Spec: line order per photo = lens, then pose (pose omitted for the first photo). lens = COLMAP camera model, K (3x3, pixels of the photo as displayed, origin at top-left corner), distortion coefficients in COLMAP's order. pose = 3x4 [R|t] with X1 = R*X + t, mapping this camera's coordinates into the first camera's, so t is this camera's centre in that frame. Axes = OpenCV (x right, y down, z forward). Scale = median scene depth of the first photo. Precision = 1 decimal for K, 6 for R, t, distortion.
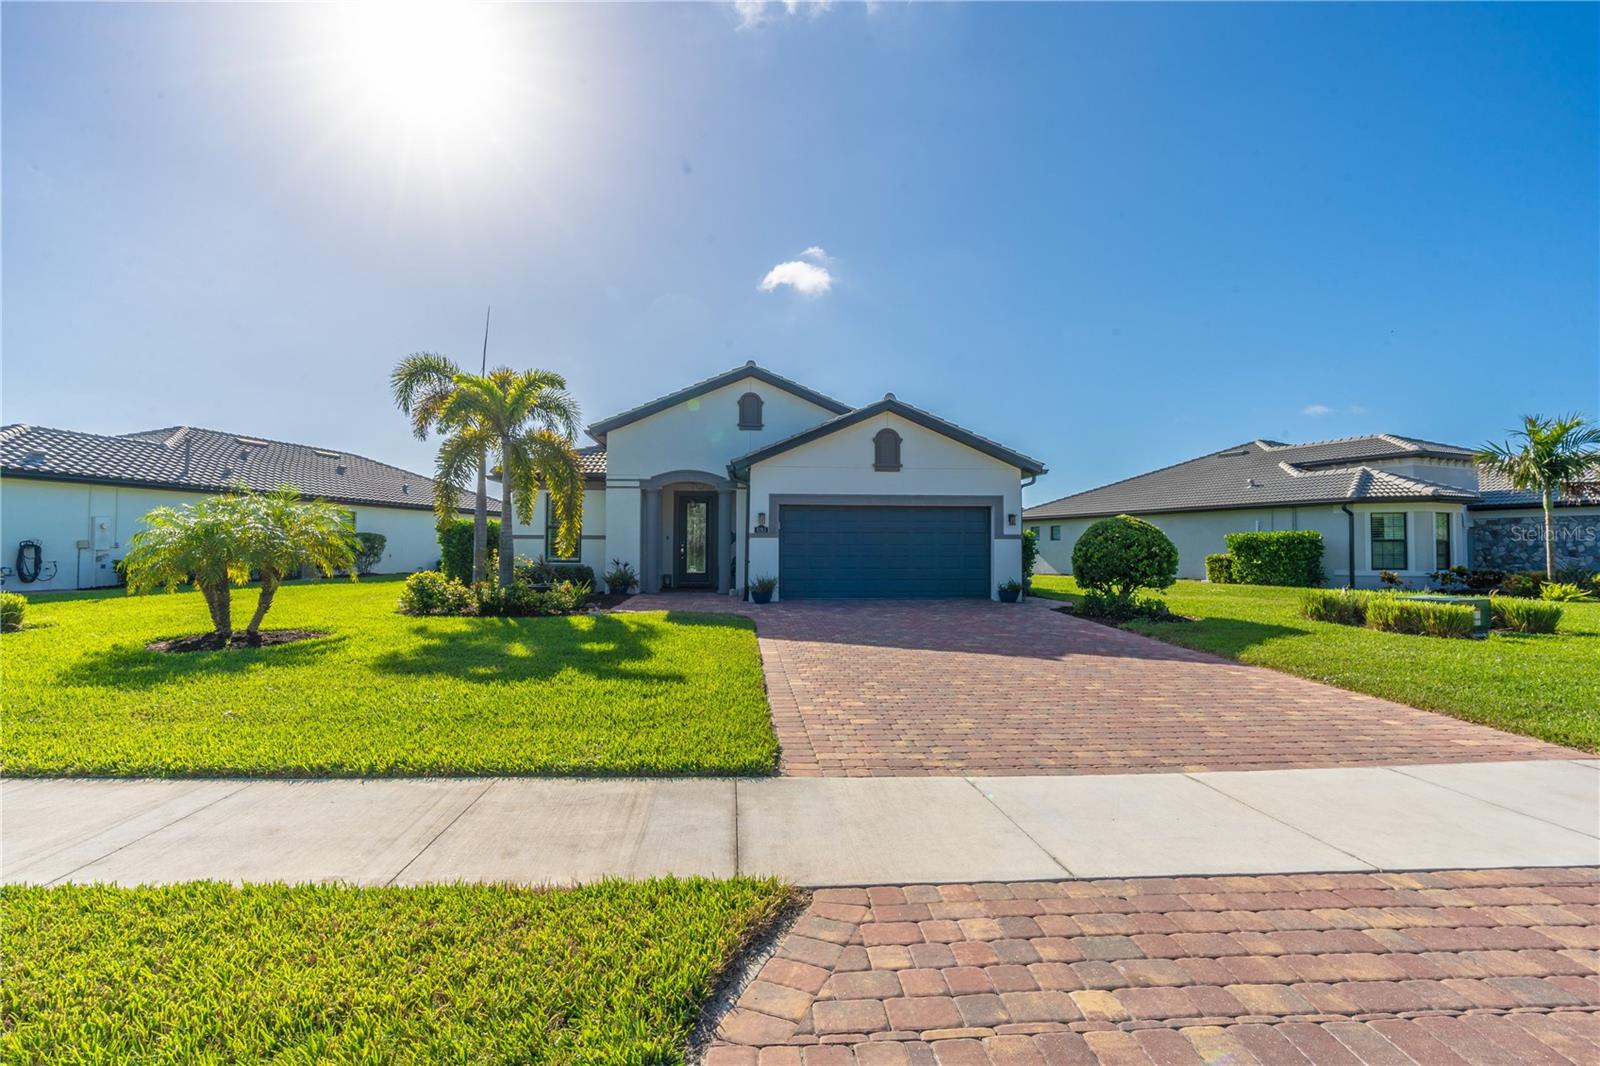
lens RADIAL K [[719.1, 0, 800.0], [0, 719.1, 533.0], [0, 0, 1]] dist [-0.003526, 0.000226]
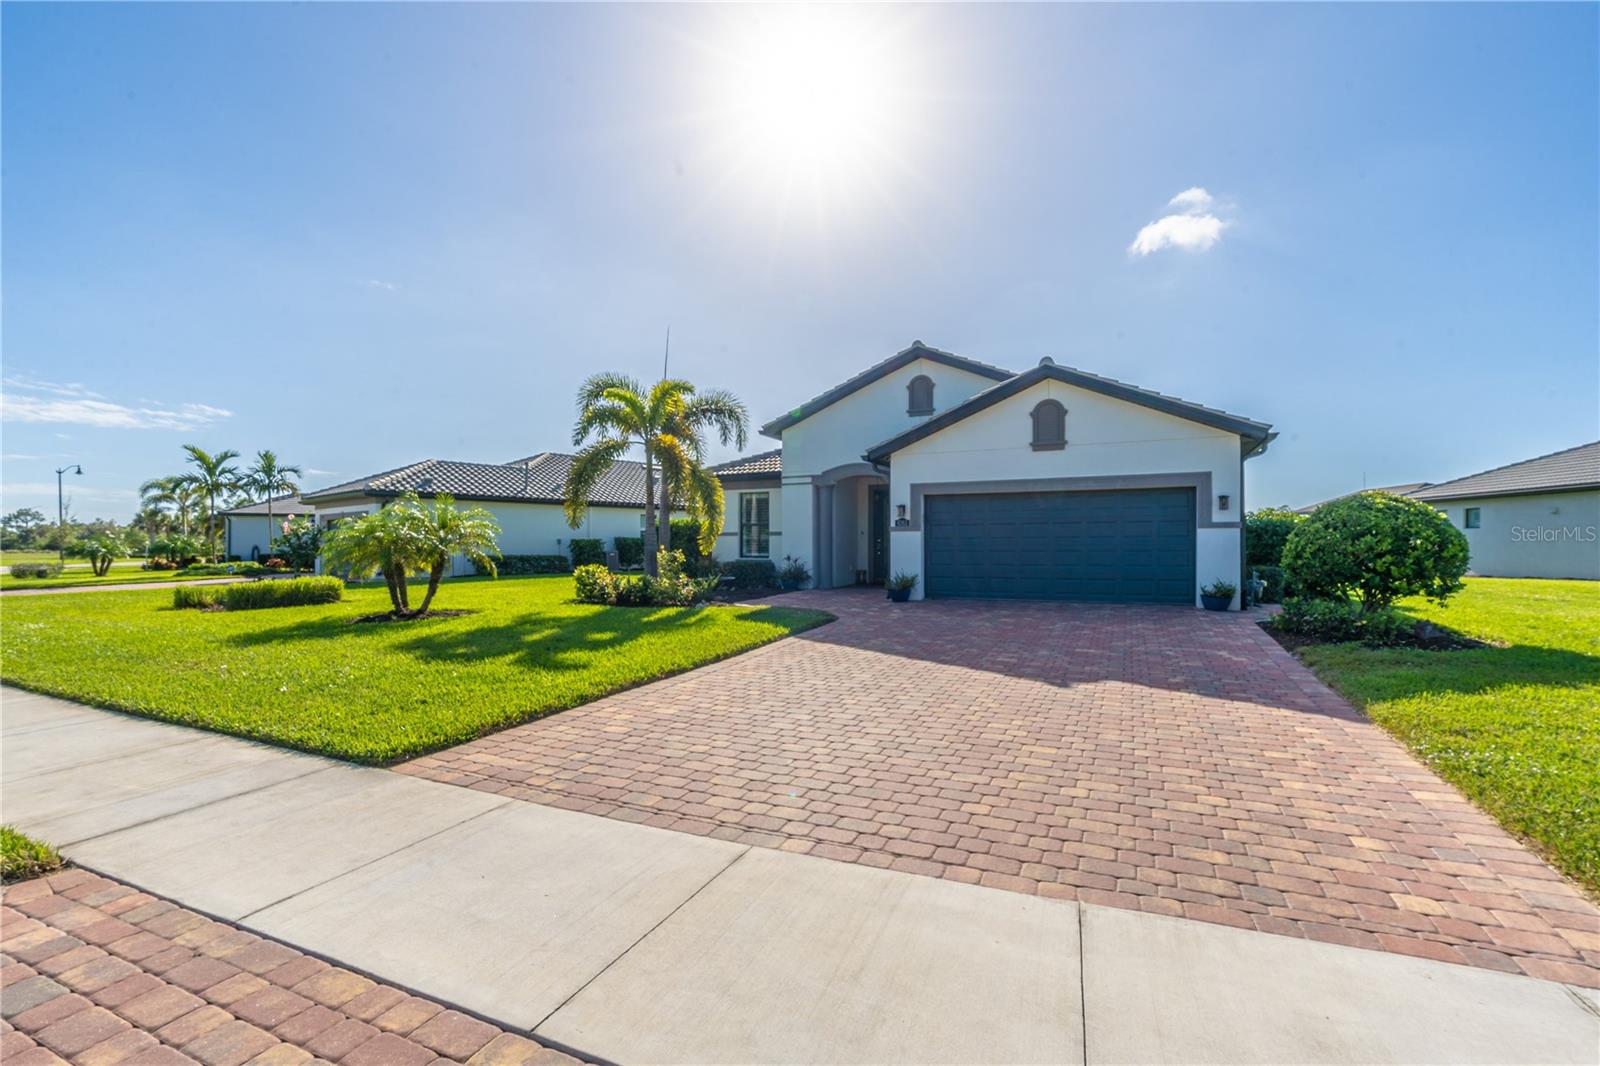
lens RADIAL K [[720.9, 0, 798.9], [0, 720.9, 551.8], [0, 0, 1]] dist [-0.007428, 0.000119]
pose [[0.875010, -0.002540, -0.484098, 0.270729], [0.017494, 0.999499, 0.026375, 0.005595], [0.483789, -0.031547, 0.874616, 0.115677]]
